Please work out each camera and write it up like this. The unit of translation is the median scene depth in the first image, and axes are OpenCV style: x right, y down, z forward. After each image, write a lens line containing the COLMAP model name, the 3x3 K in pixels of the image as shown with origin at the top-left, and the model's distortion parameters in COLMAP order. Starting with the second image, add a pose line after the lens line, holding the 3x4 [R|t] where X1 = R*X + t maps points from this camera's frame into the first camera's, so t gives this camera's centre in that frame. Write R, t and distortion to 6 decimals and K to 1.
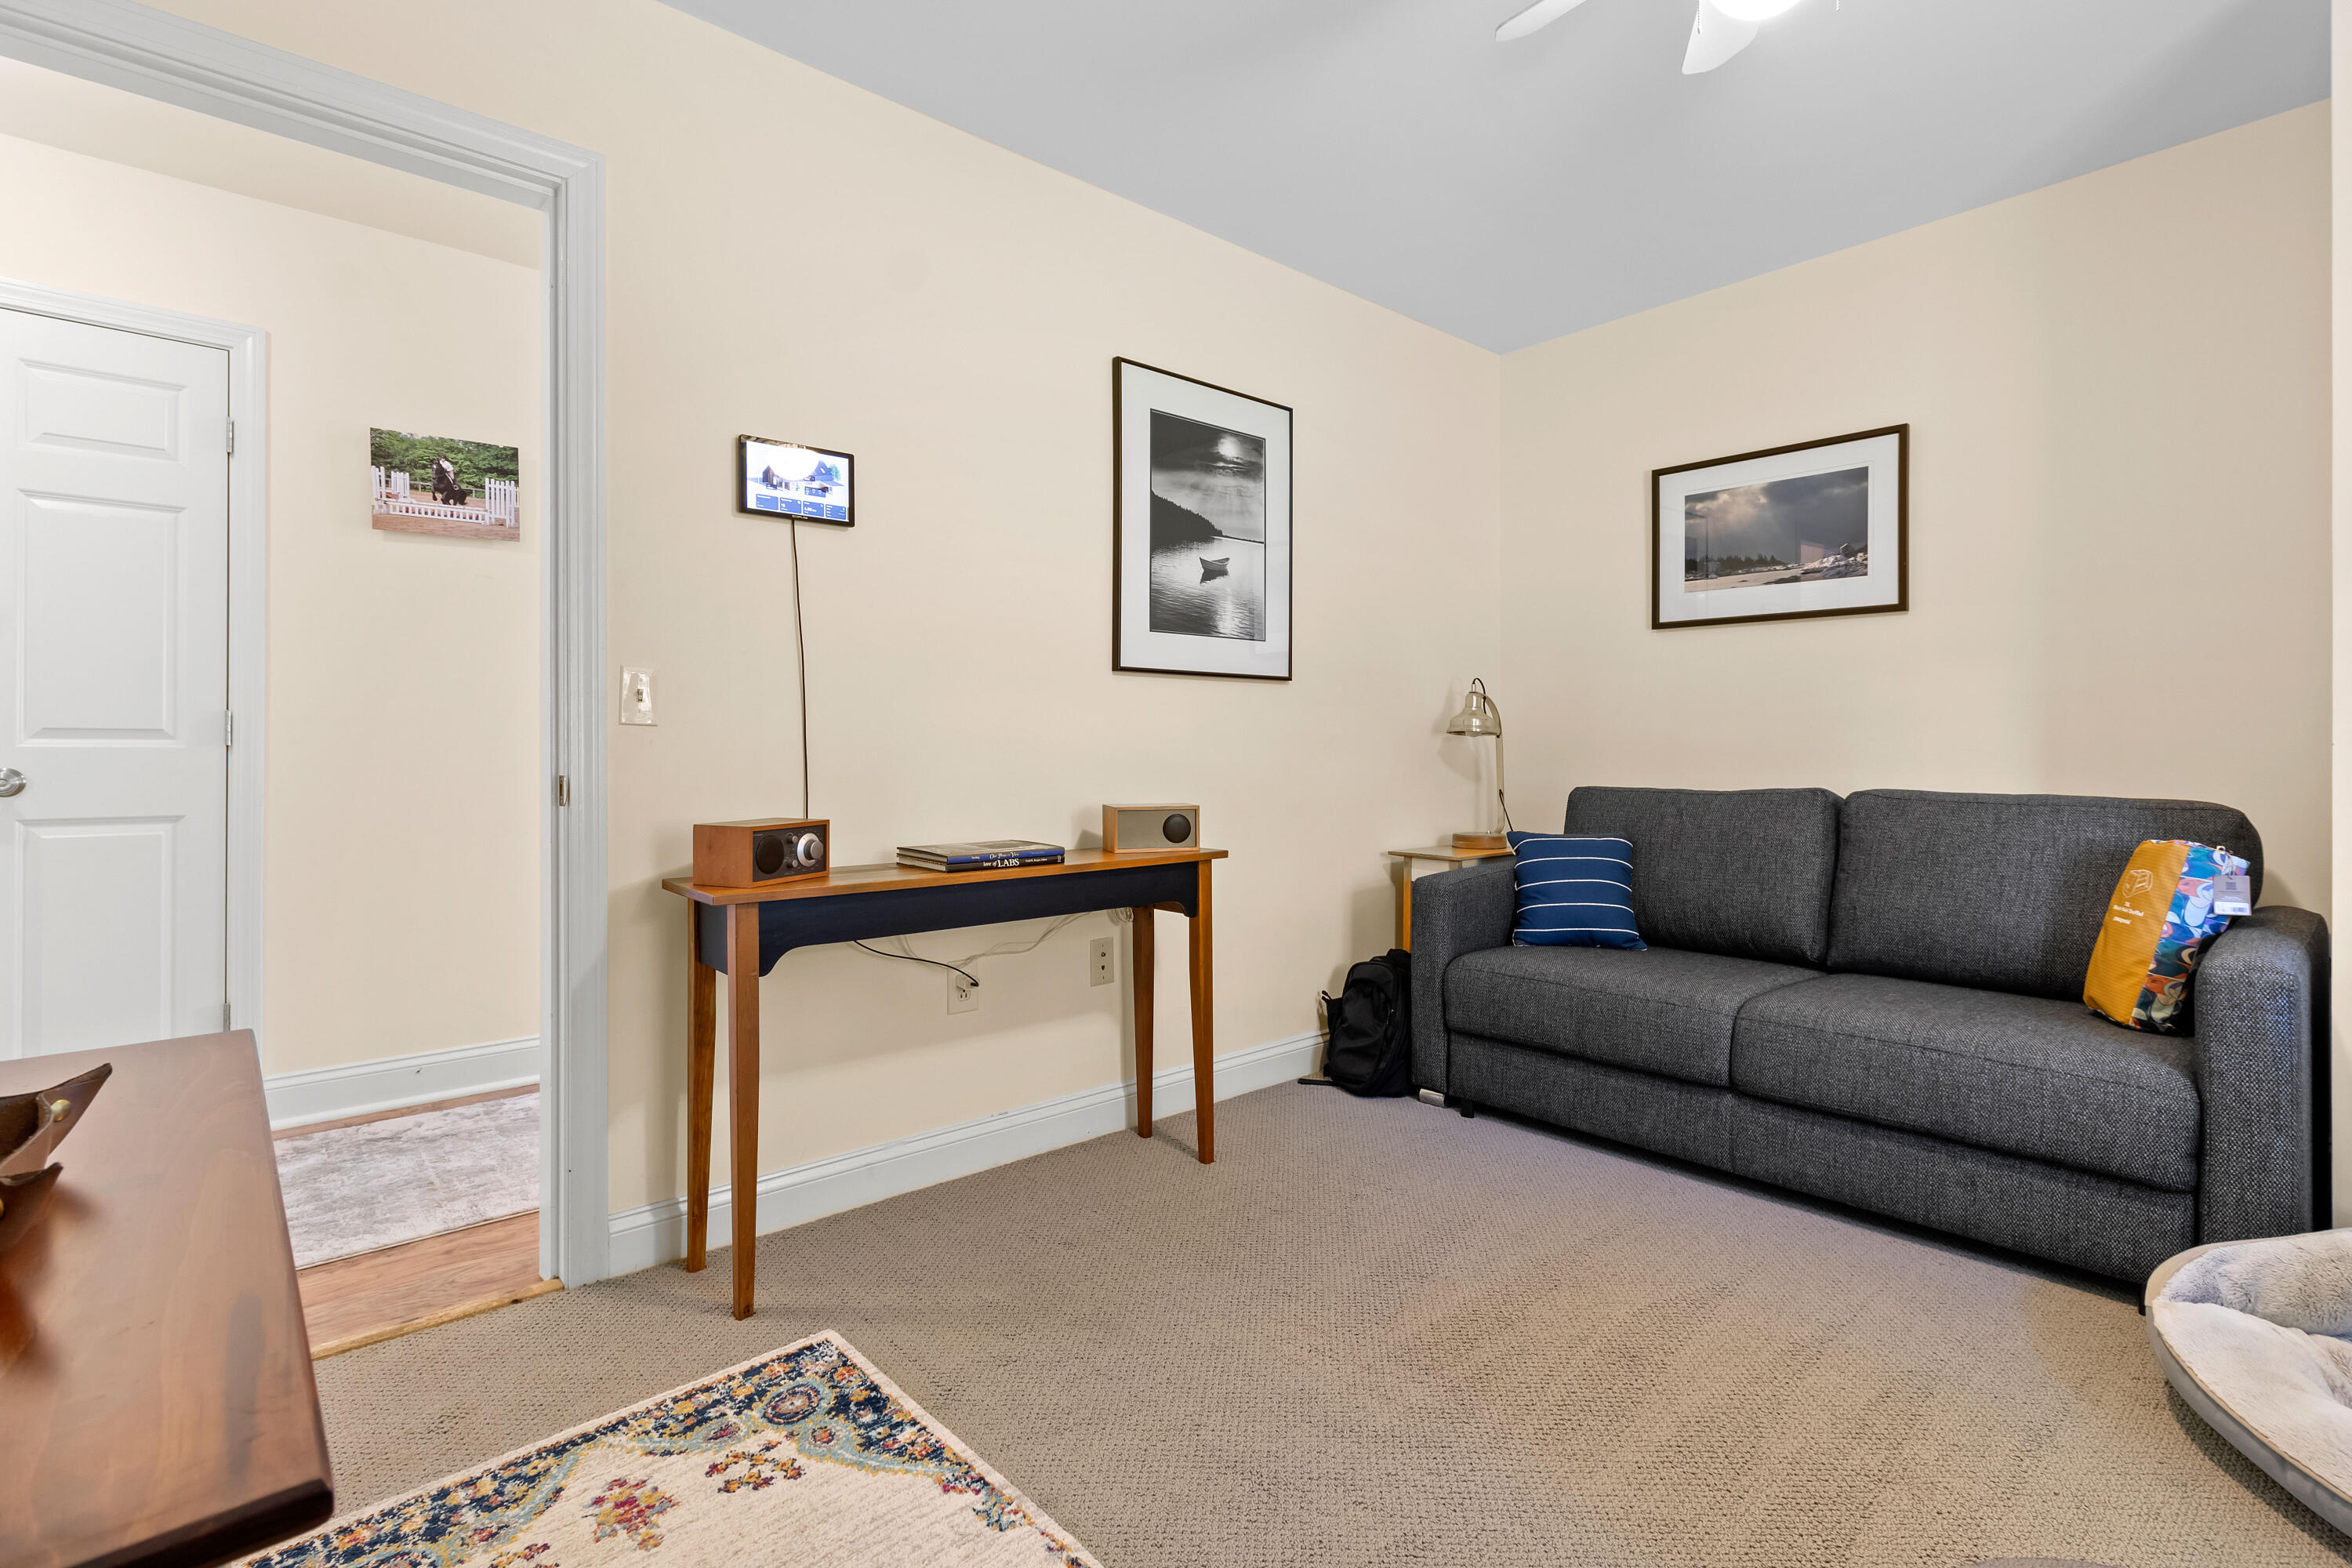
lens RADIAL K [[1101.6, 0, 1179.3], [0, 1101.6, 763.3], [0, 0, 1]] dist [0.002011, 0.000455]
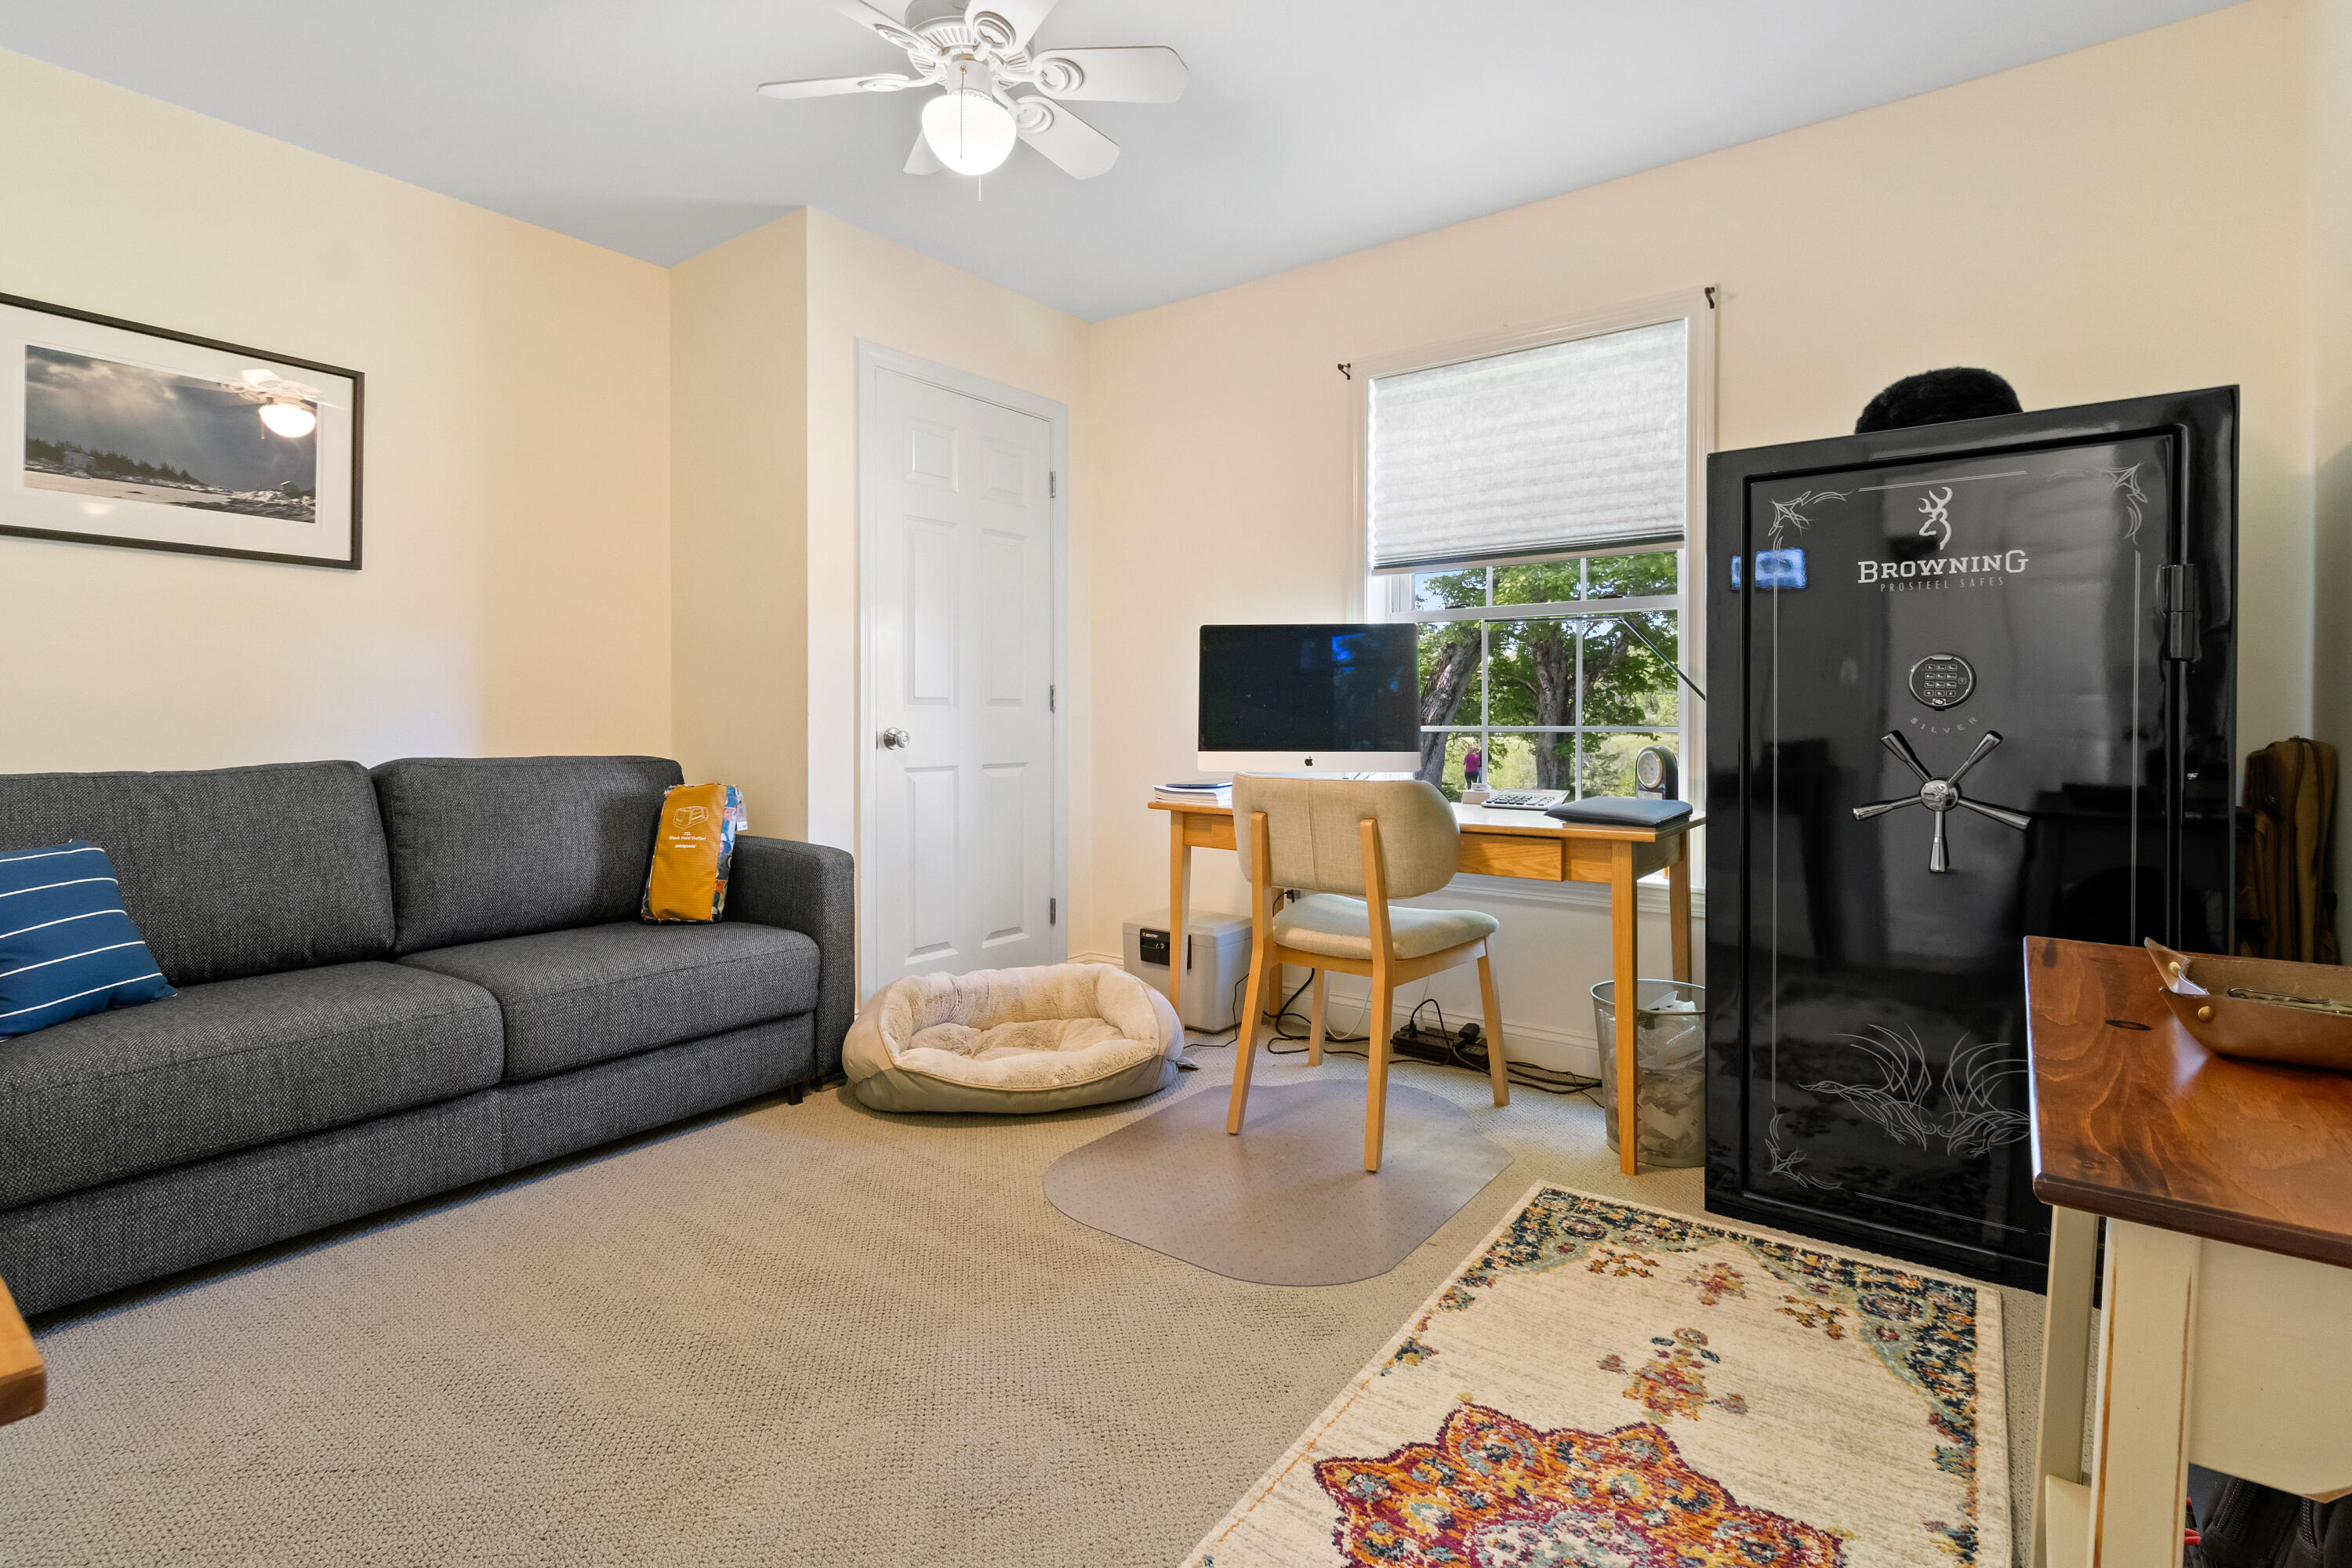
lens RADIAL K [[1101.6, 0, 1214.9], [0, 1101.6, 727.8], [0, 0, 1]] dist [0.002011, 0.000455]
pose [[-0.221948, -0.008648, 0.975020, -0.475703], [0.009821, 0.999890, 0.011105, -0.007026], [-0.975009, 0.012040, -0.221838, 0.551946]]
